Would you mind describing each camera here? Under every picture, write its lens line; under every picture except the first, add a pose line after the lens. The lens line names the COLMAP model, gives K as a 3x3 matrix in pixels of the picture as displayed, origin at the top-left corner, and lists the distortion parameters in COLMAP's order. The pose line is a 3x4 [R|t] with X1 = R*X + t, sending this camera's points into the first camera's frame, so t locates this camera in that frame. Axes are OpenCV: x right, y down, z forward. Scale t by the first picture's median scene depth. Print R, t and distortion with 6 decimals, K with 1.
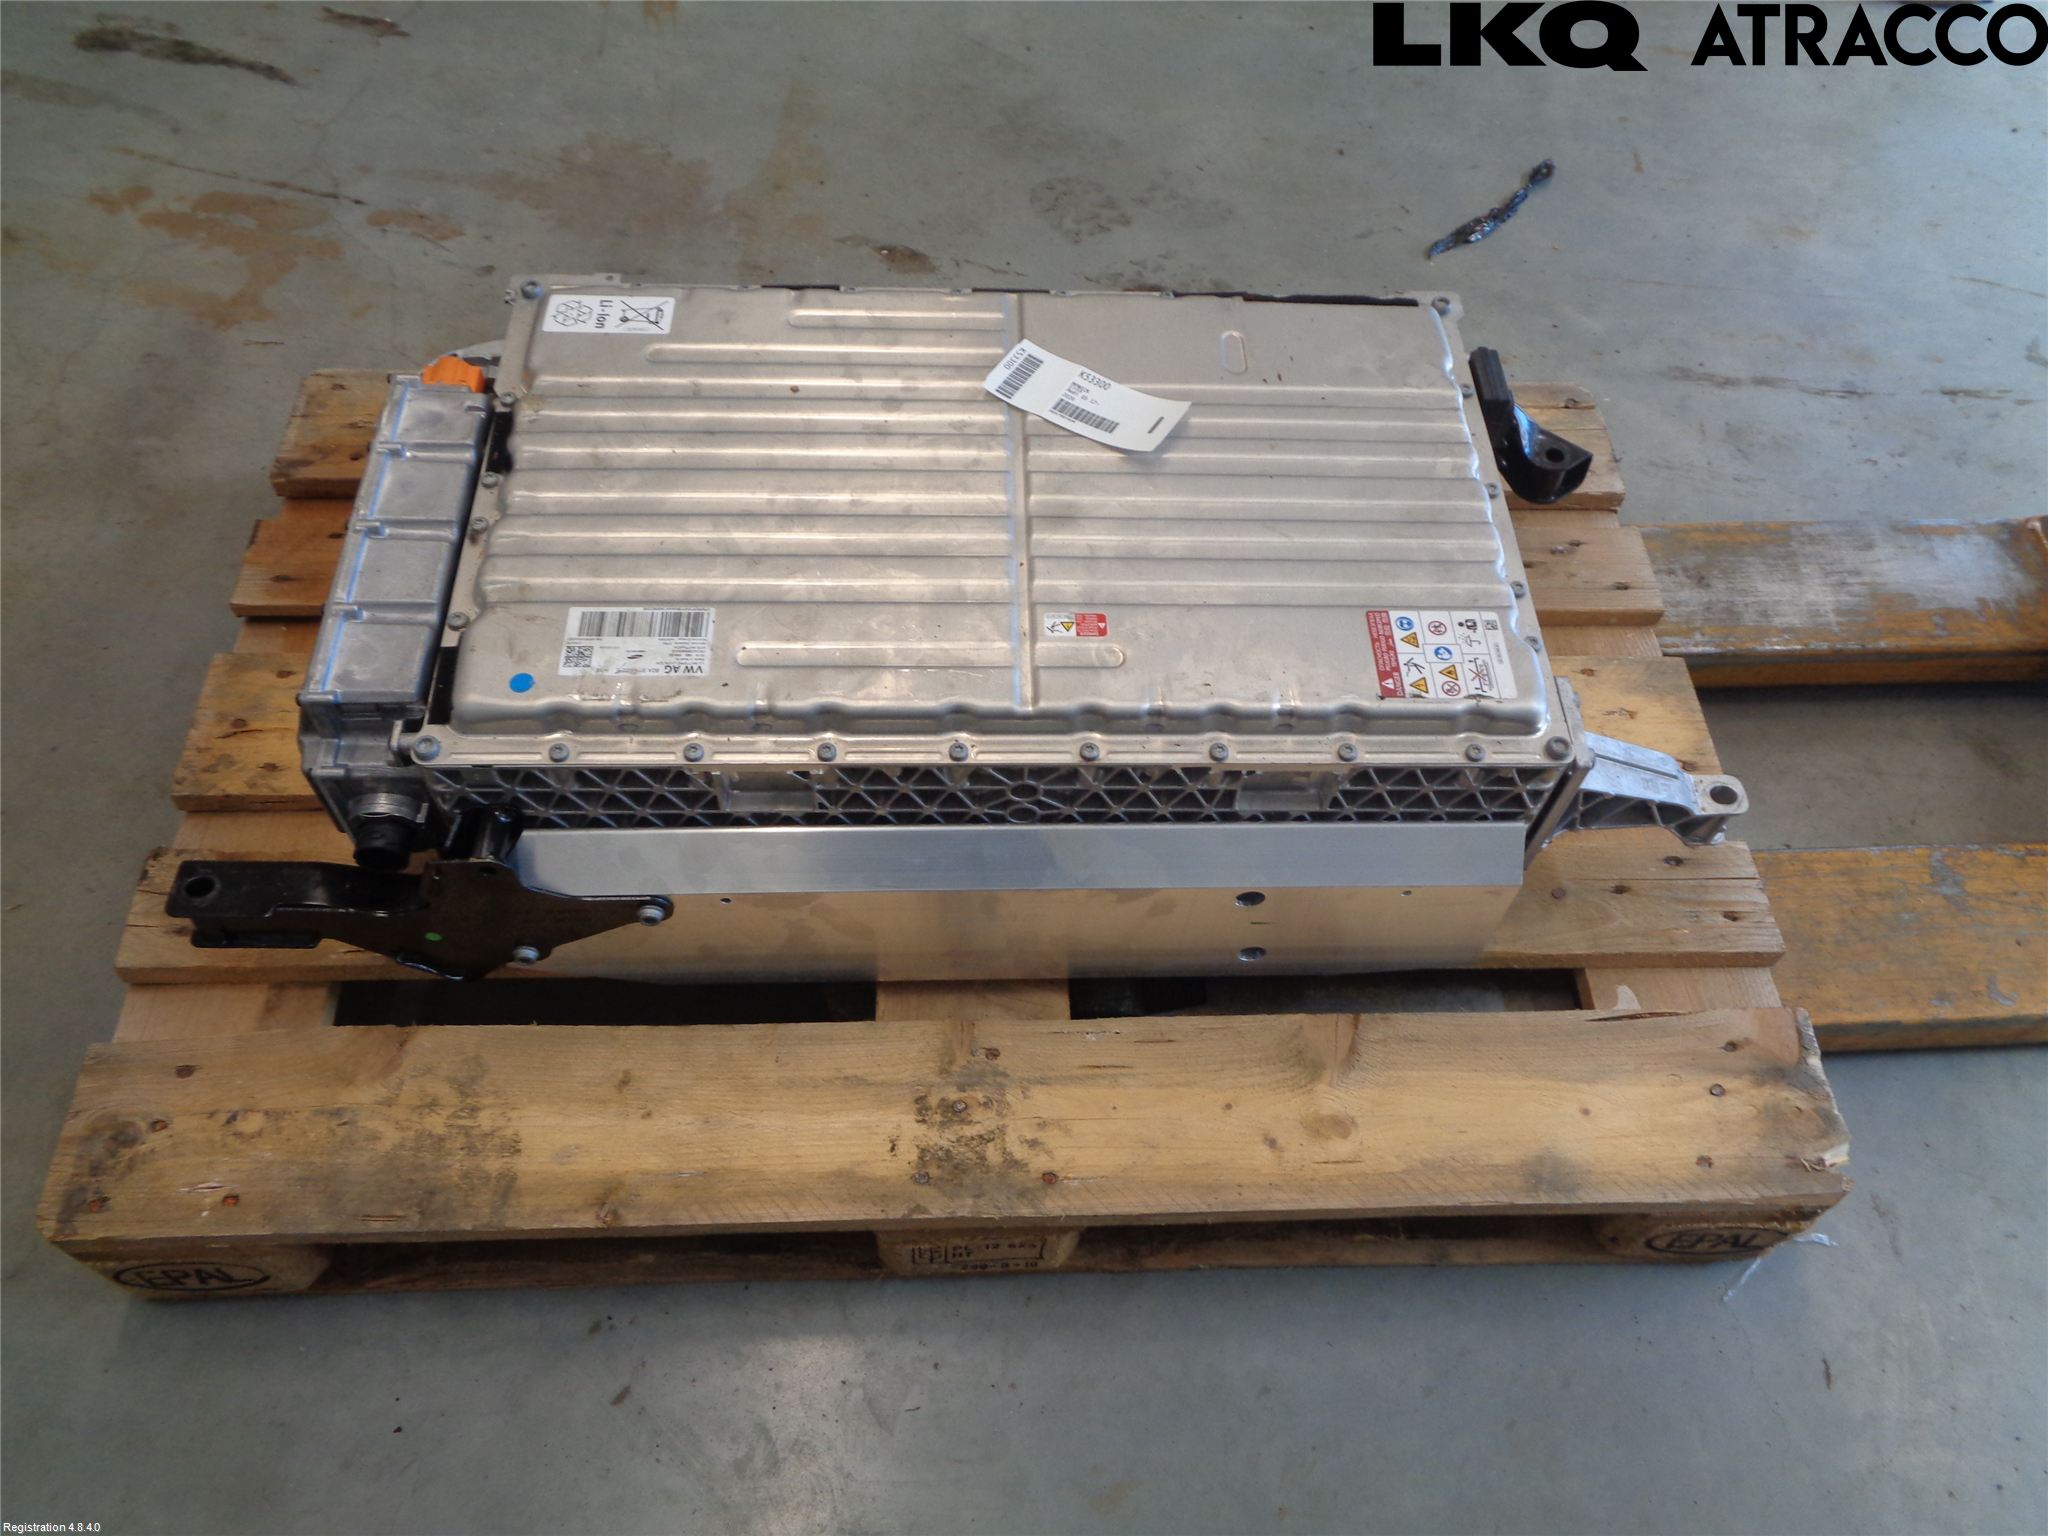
lens RADIAL K [[1569.1, 0, 1033.5], [0, 1569.1, 764.4], [0, 0, 1]] dist [0.008069, -0.003169]
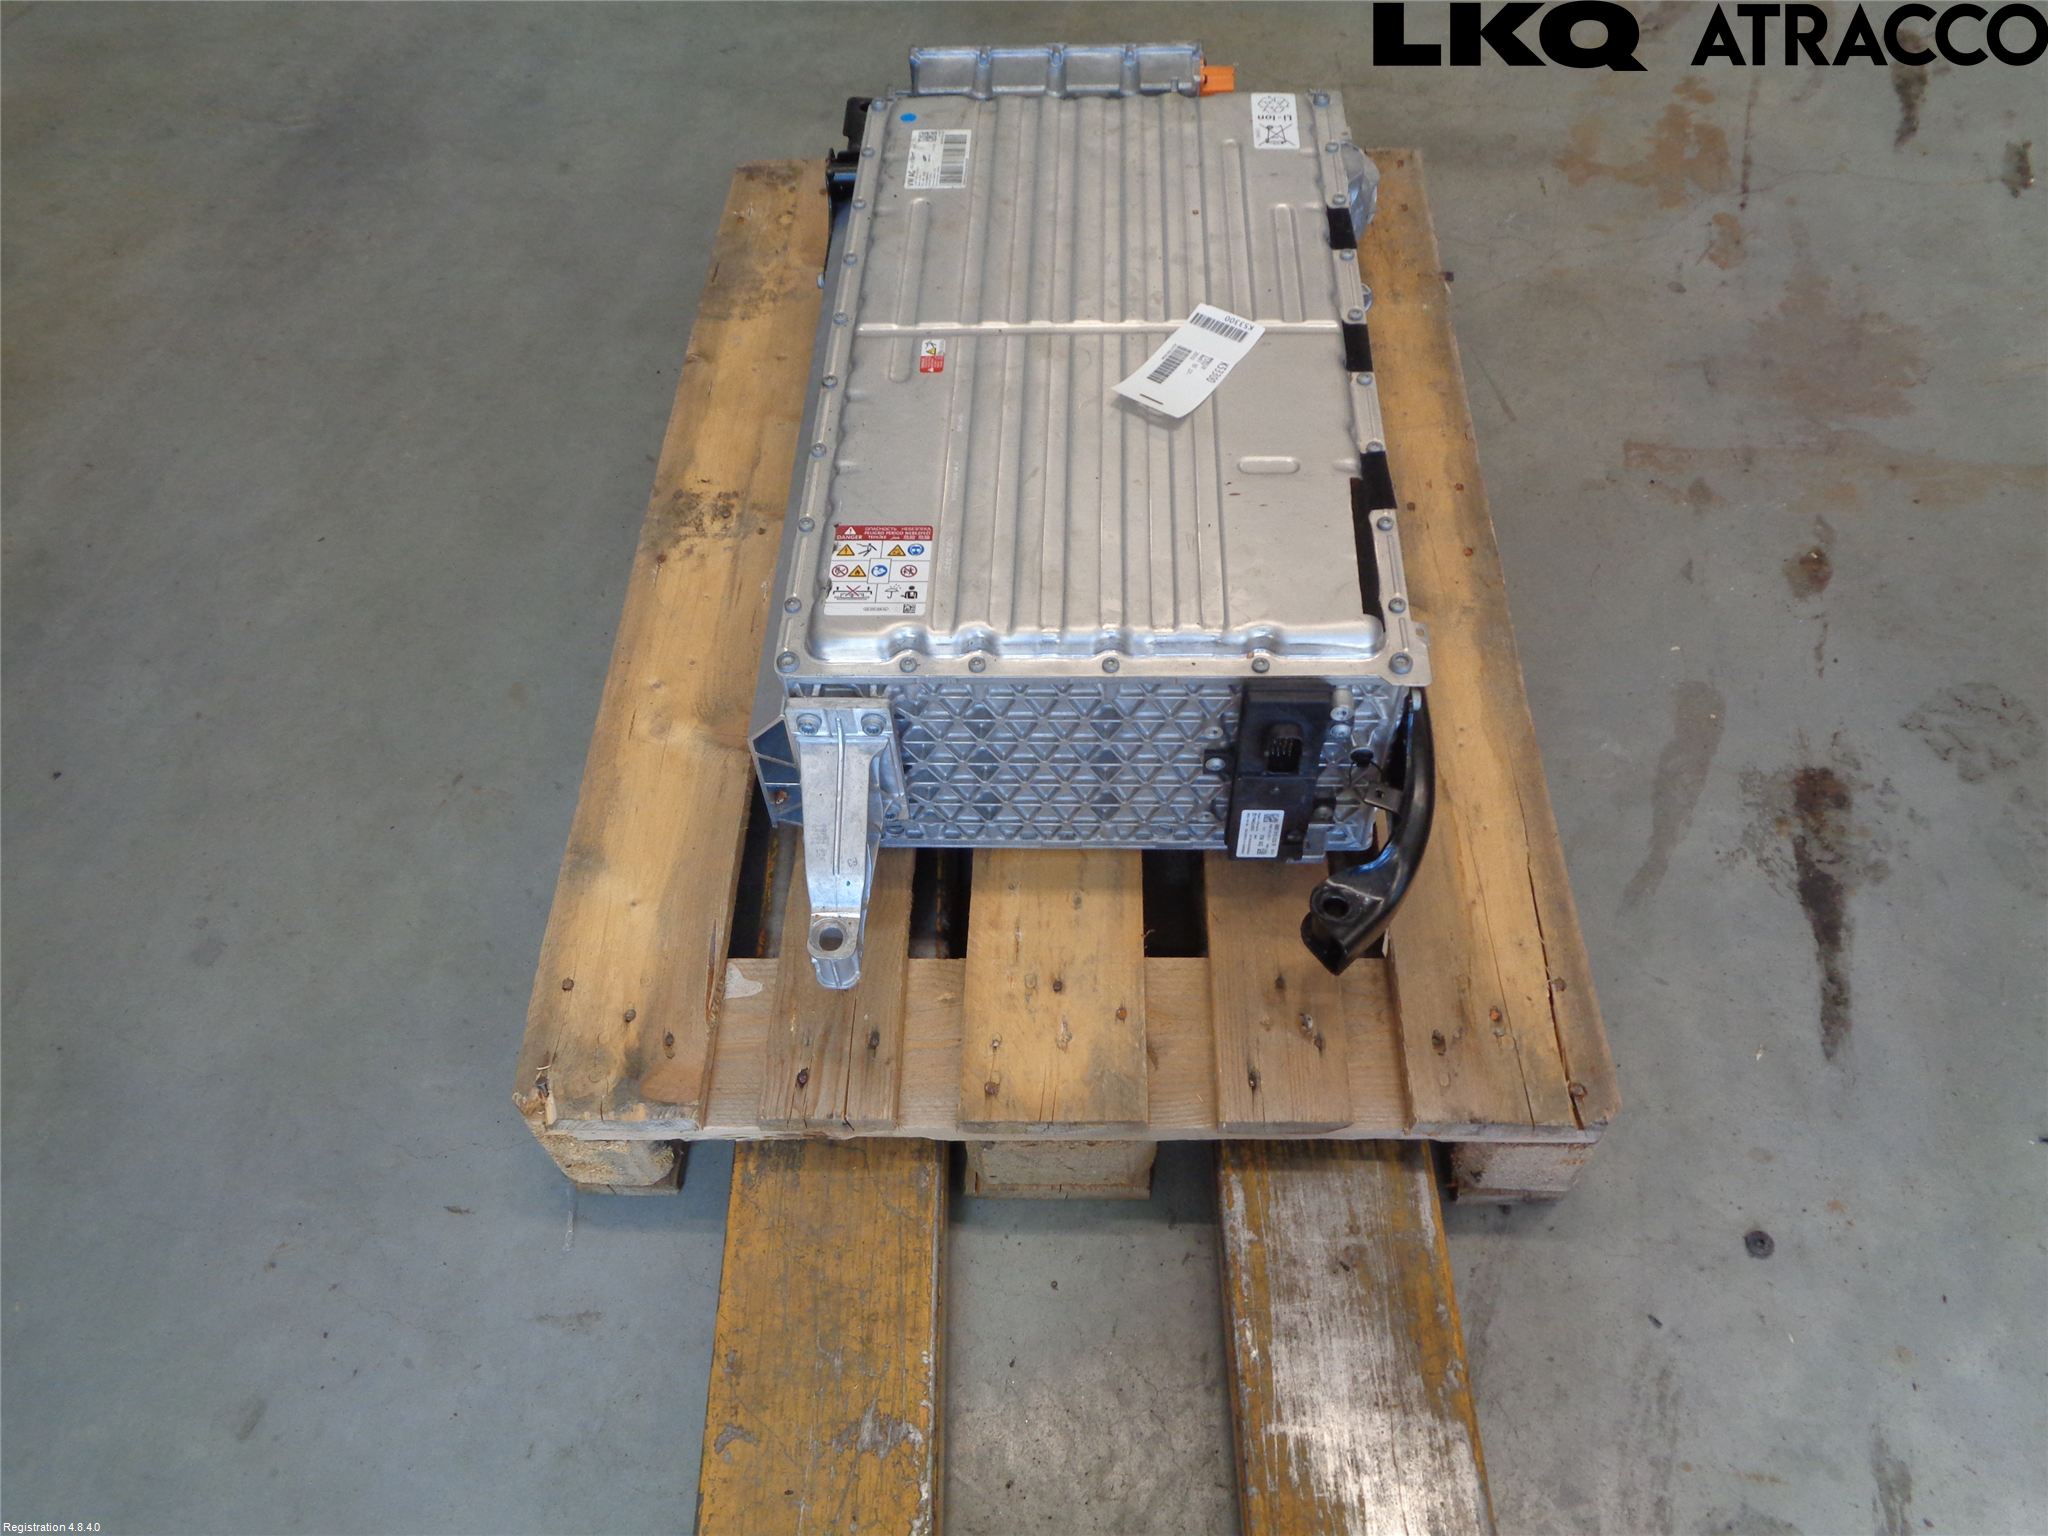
lens RADIAL K [[1569.1, 0, 1033.5], [0, 1569.1, 764.4], [0, 0, 1]] dist [0.008069, -0.003169]
pose [[-0.063495, 0.774225, -0.629717, 1.000741], [-0.807146, 0.331255, 0.488657, -0.619514], [0.586927, 0.539301, 0.603880, 0.443269]]
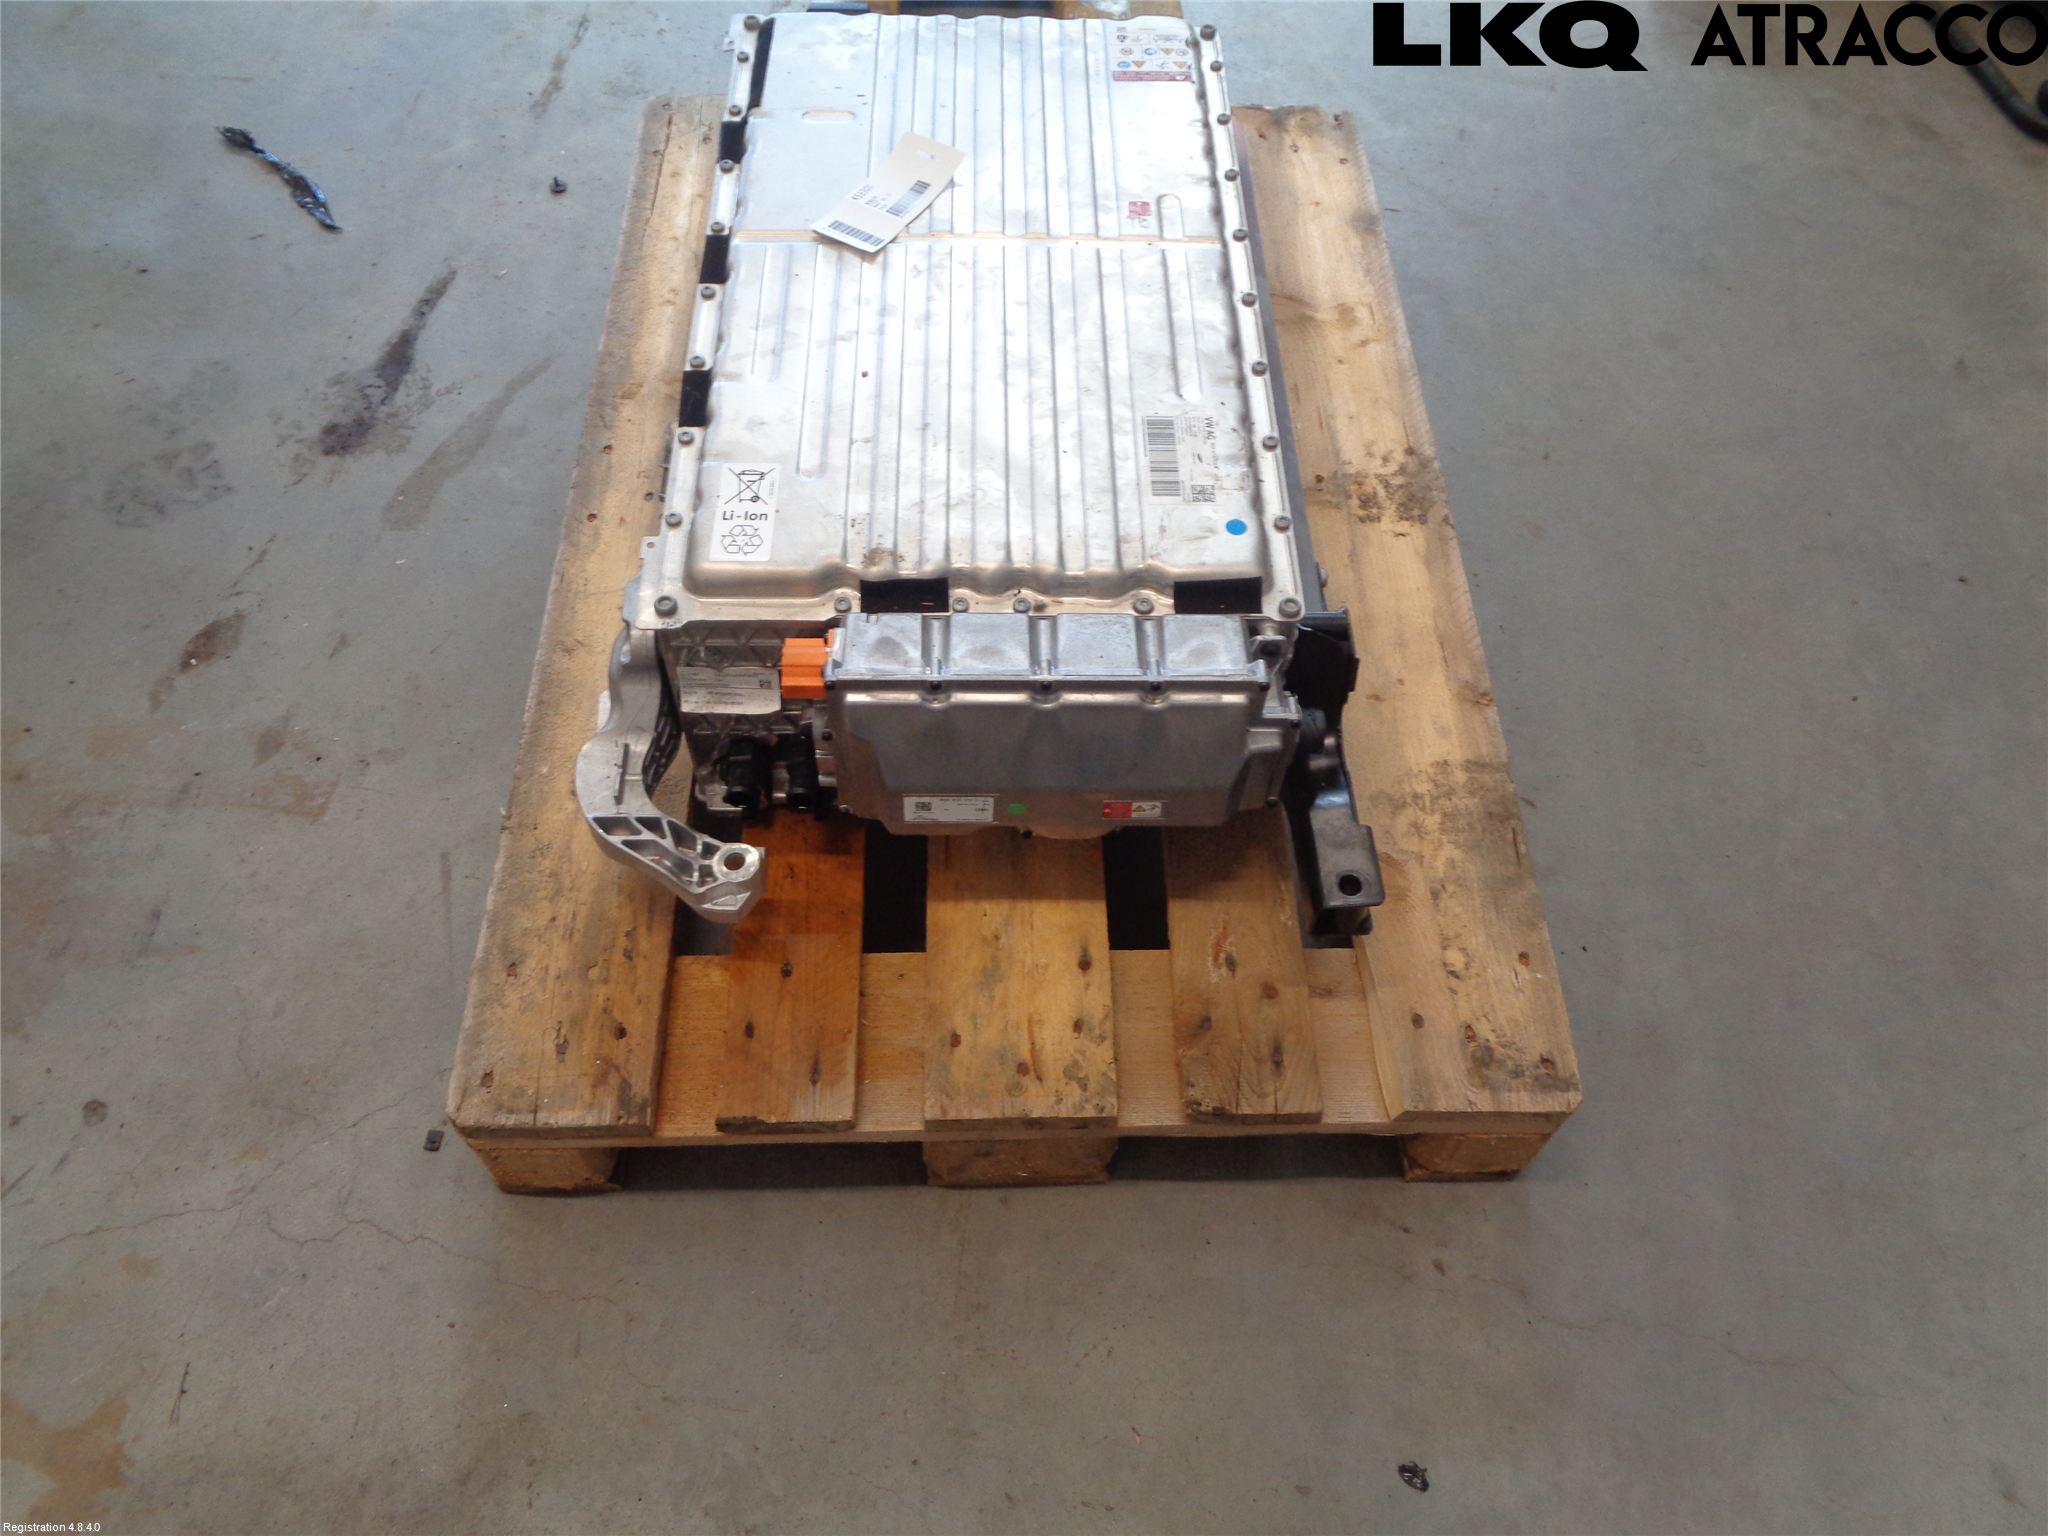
lens RADIAL K [[1555.9, 0, 1035.1], [0, 1555.9, 772.0], [0, 0, 1]] dist [0.004686, -0.005696]
pose [[0.013292, -0.852974, 0.521784, -0.959467], [0.806730, 0.317458, 0.498405, -0.607572], [-0.590771, 0.414314, 0.692339, 0.345056]]
